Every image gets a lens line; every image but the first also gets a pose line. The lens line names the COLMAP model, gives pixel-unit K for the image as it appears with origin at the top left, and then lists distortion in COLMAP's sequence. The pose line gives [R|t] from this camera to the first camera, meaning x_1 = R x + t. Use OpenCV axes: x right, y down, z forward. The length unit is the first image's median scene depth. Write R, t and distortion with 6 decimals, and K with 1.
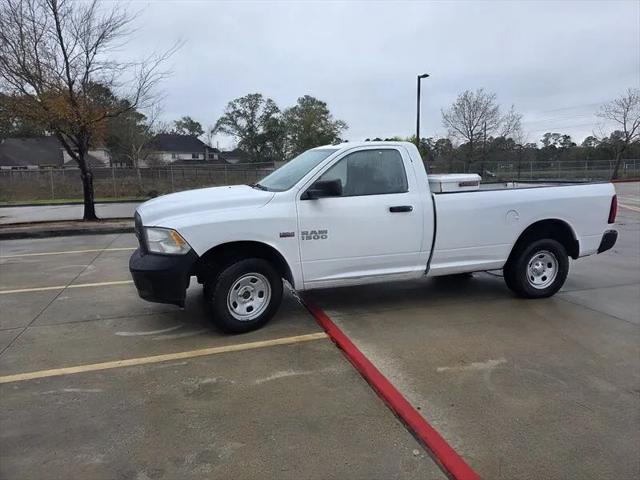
lens RADIAL K [[426.0, 0, 325.8], [0, 426.0, 232.0], [0, 0, 1]] dist [0.079188, -0.072283]
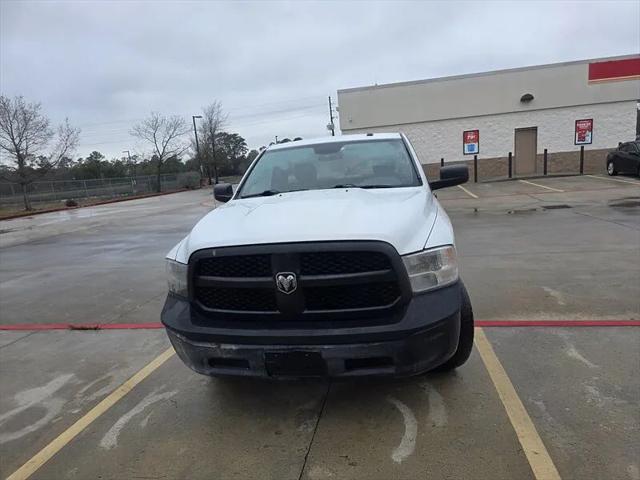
lens RADIAL K [[426.0, 0, 326.0], [0, 426.0, 242.2], [0, 0, 1]] dist [0.079188, -0.072283]
pose [[0.469568, -0.181076, 0.864128, -0.736871], [0.202121, 0.974797, 0.094433, -0.081144], [-0.859449, 0.130316, 0.494333, 0.598937]]
